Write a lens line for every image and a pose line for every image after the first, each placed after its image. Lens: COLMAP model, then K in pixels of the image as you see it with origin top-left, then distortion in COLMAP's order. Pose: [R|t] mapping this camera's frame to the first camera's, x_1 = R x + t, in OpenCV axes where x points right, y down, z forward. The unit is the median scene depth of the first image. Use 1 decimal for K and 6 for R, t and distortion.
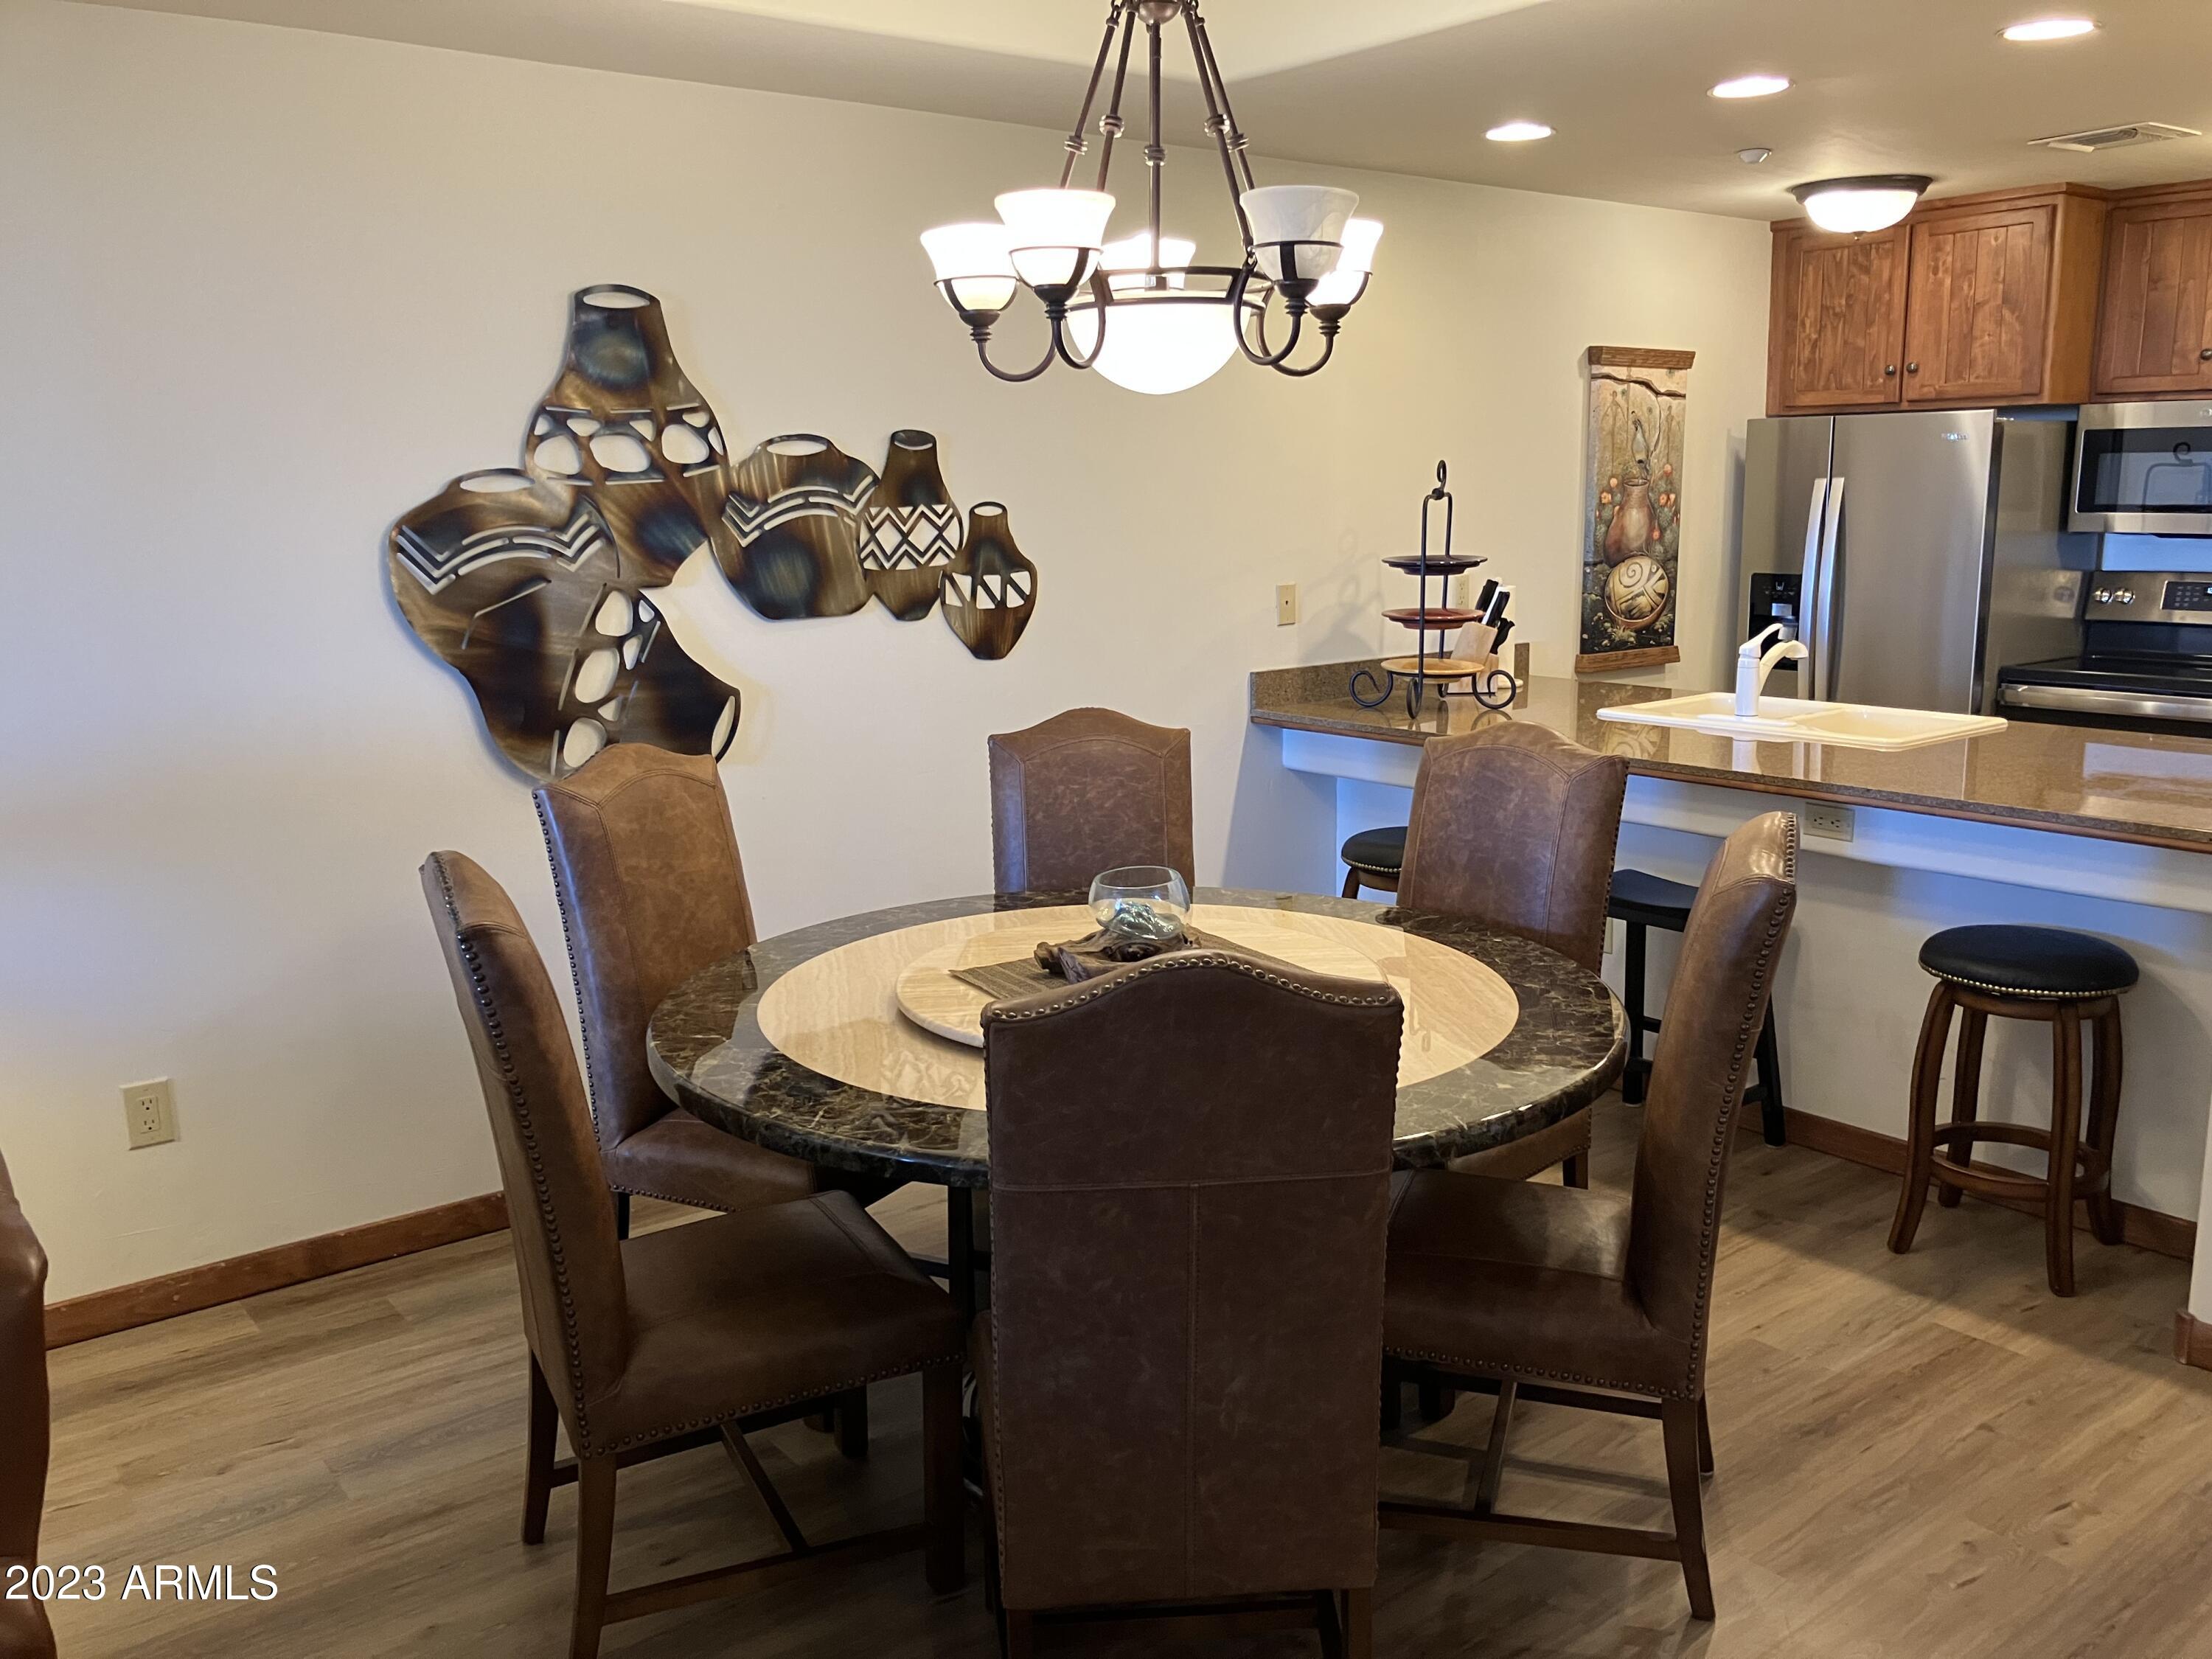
lens RADIAL K [[1847.2, 0, 1174.2], [0, 1847.2, 802.7], [0, 0, 1]] dist [0.166129, -0.205772]
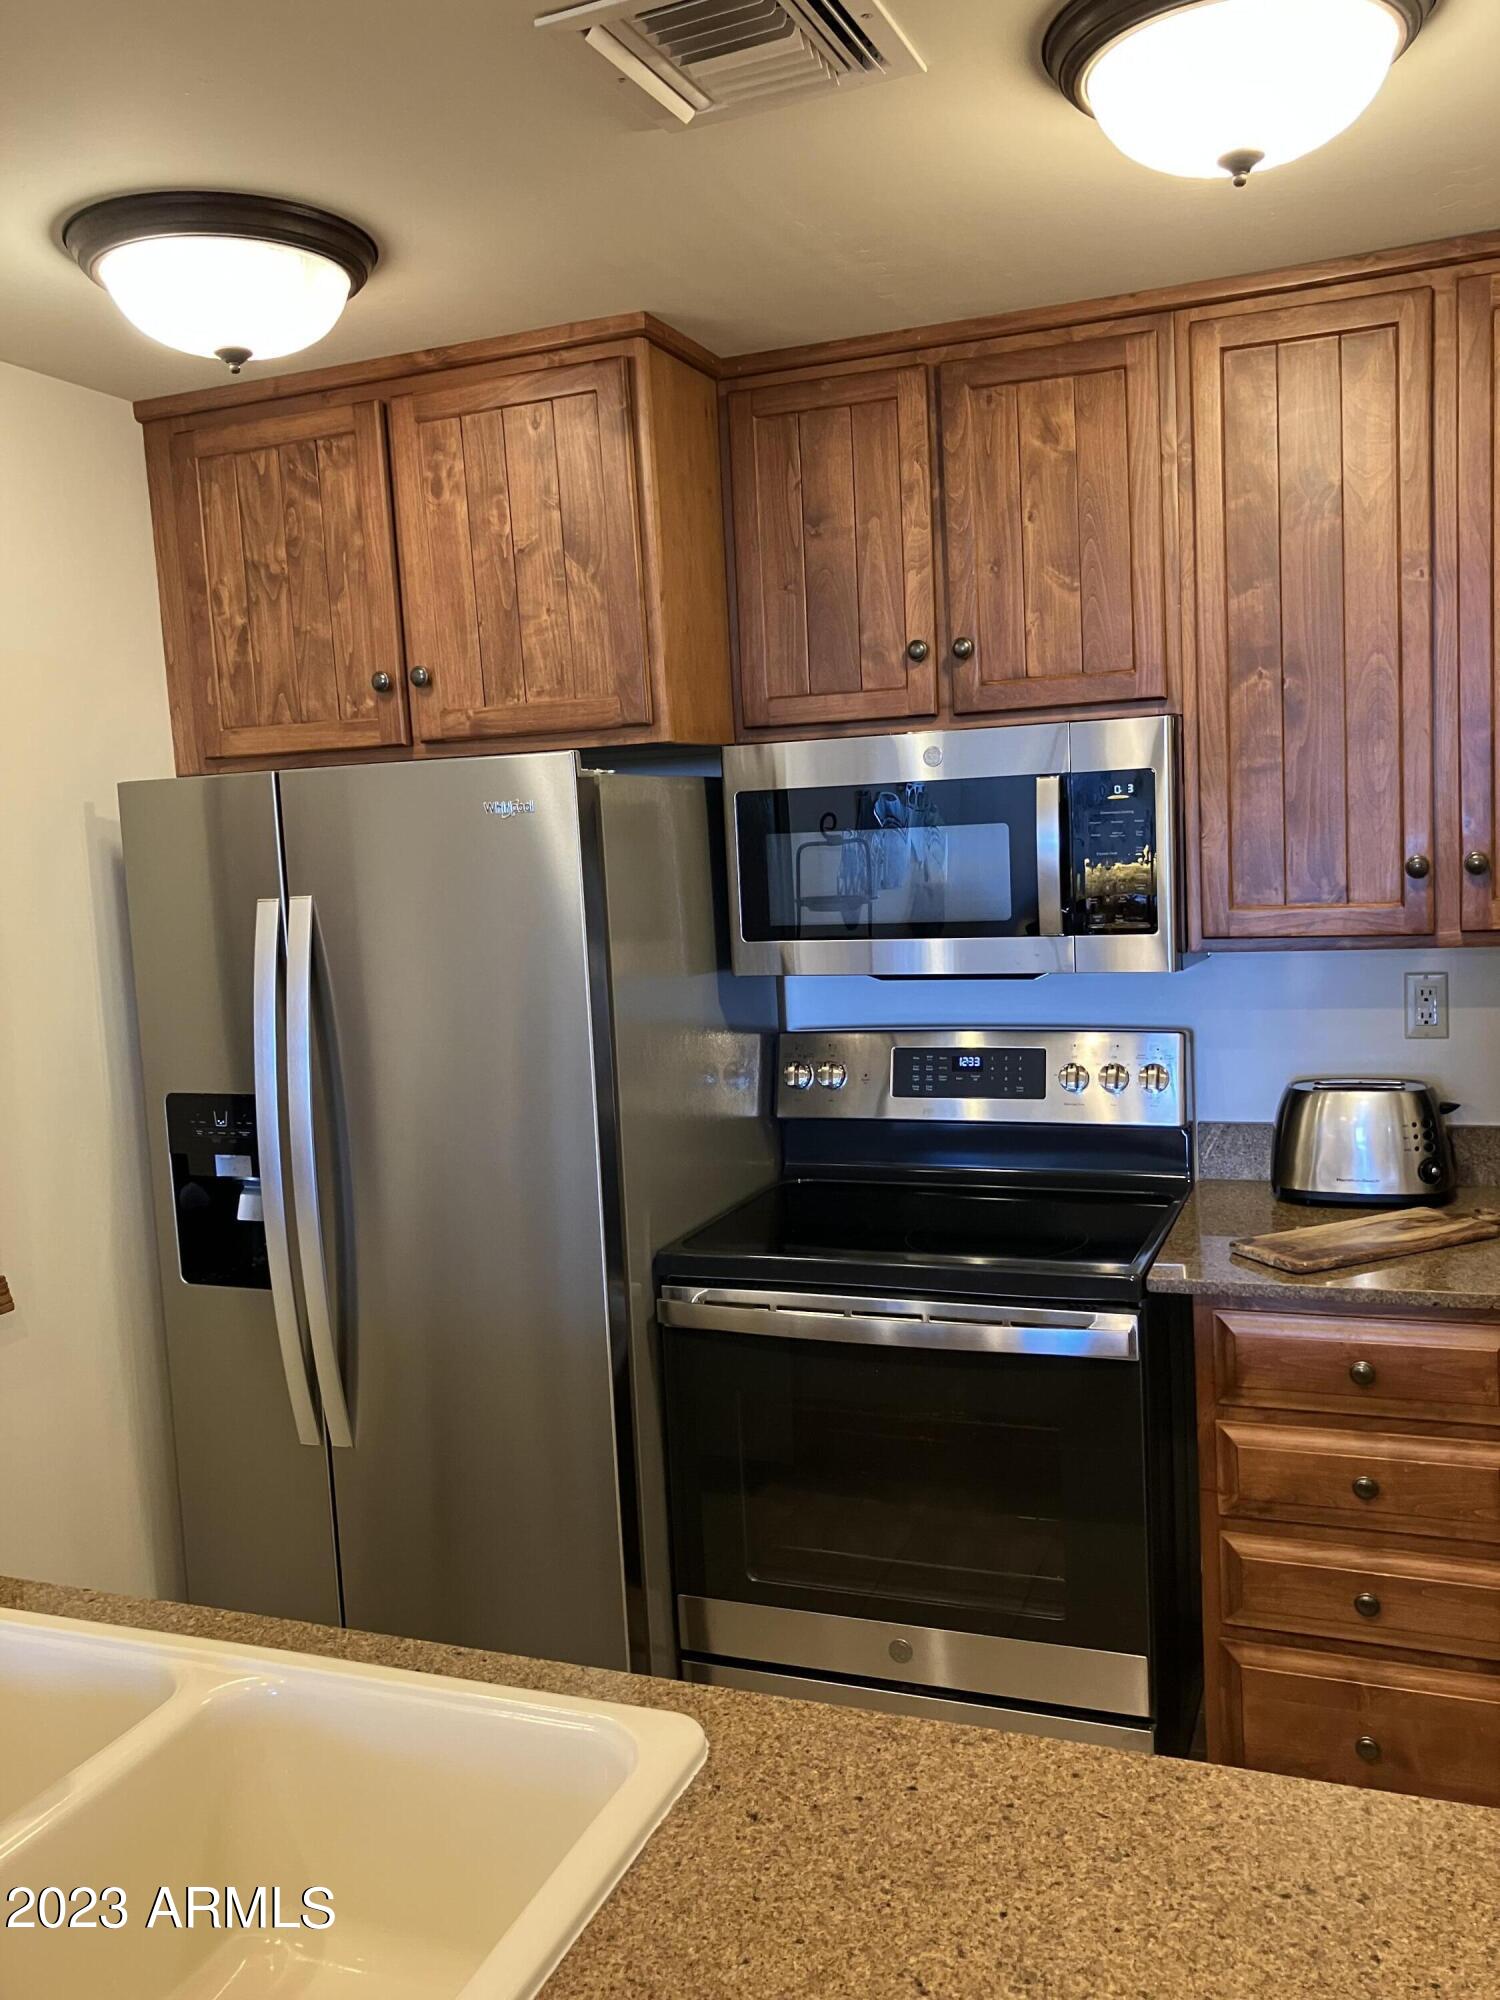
lens RADIAL K [[1657.4, 0, 750.6], [0, 1657.4, 1014.4], [0, 0, 1]] dist [0.080134, -0.189104]
pose [[0.889970, -0.084997, 0.448027, 0.262612], [0.124378, 0.990470, -0.059161, -0.103575], [-0.438728, 0.108376, 0.892061, 0.577831]]
